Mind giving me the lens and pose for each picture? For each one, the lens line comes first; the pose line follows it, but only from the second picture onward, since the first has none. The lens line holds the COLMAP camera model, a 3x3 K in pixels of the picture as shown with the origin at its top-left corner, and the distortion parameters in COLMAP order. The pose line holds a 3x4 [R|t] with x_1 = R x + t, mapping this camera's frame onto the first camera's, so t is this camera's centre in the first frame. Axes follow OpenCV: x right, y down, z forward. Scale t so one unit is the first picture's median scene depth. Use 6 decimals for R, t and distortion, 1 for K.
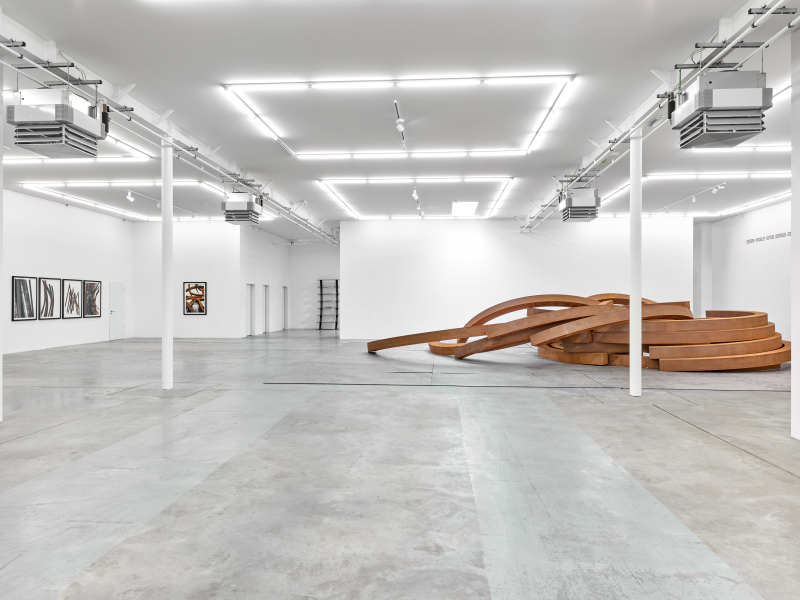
lens RADIAL K [[533.5, 0, 399.1], [0, 533.5, 300.3], [0, 0, 1]] dist [-0.006251, 0.006669]
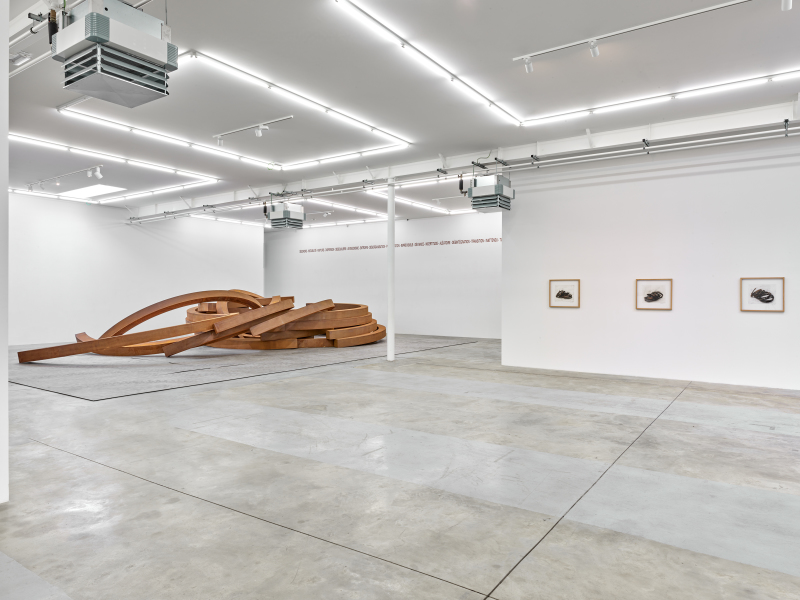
lens RADIAL K [[533.5, 0, 400.3], [0, 533.5, 301.9], [0, 0, 1]] dist [-0.006251, 0.006669]
pose [[0.507186, -0.002586, 0.861833, -0.481246], [-0.006691, 0.999954, 0.006938, 0.002638], [-0.861811, -0.009285, 0.507145, 0.136551]]
